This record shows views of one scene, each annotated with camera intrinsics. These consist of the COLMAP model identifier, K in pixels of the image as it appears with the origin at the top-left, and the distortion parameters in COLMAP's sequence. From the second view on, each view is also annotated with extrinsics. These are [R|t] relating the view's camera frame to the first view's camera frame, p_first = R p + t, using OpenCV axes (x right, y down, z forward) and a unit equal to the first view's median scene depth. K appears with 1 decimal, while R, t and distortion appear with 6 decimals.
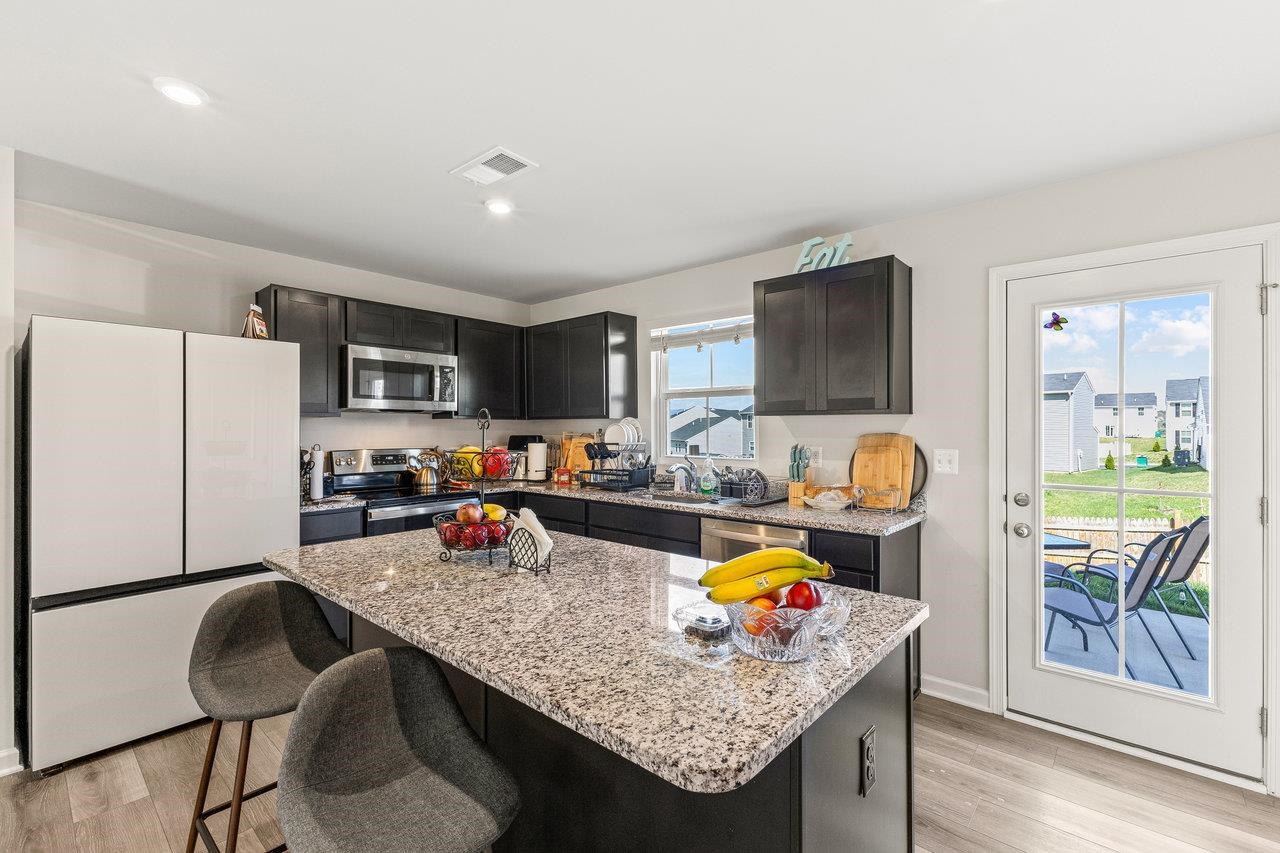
lens RADIAL K [[556.1, 0, 641.8], [0, 556.1, 427.2], [0, 0, 1]] dist [0.013454, -0.000351]
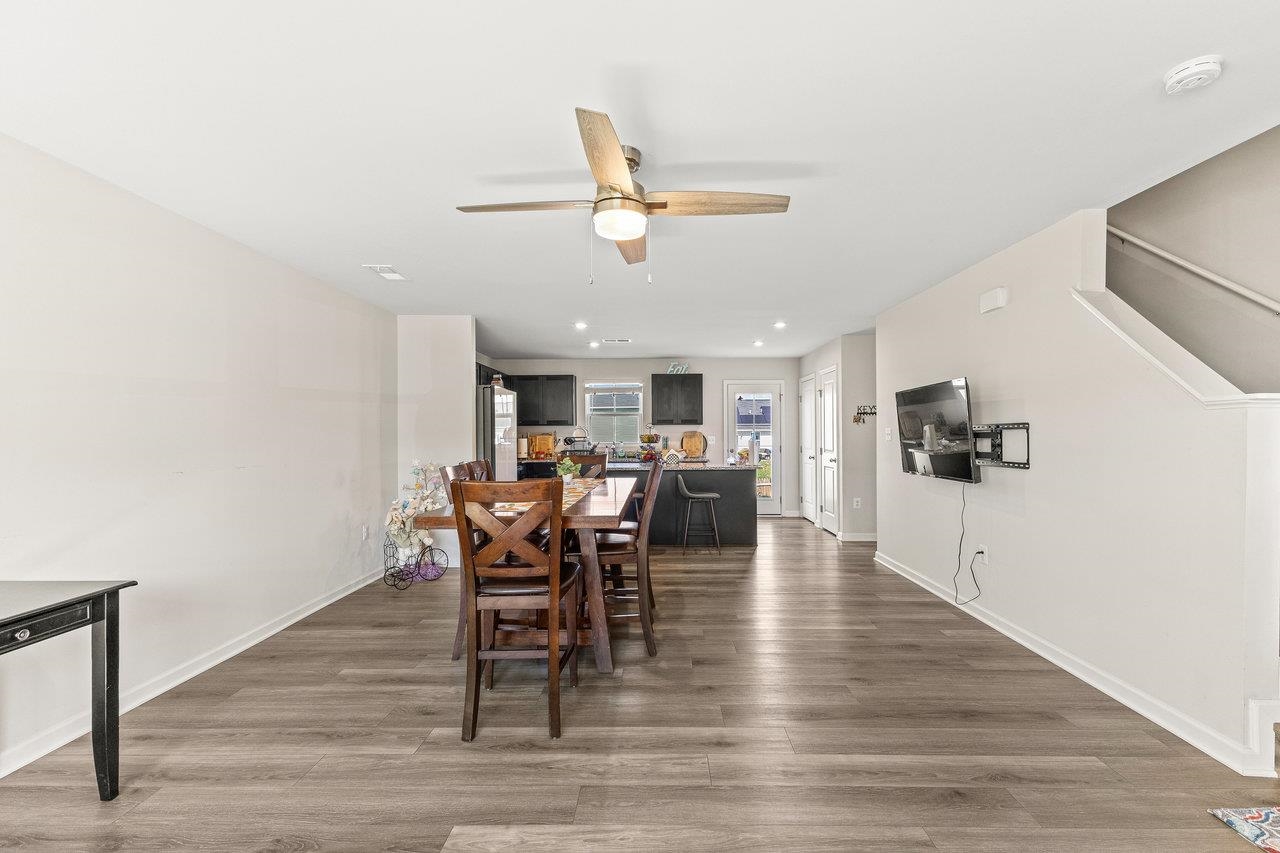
lens RADIAL K [[556.1, 0, 642.5], [0, 556.1, 429.2], [0, 0, 1]] dist [0.013454, -0.000351]
pose [[0.763957, -0.002532, 0.645262, -1.655508], [0.003346, 0.999994, -0.000037, -0.001337], [-0.645258, 0.002187, 0.763962, -1.056786]]
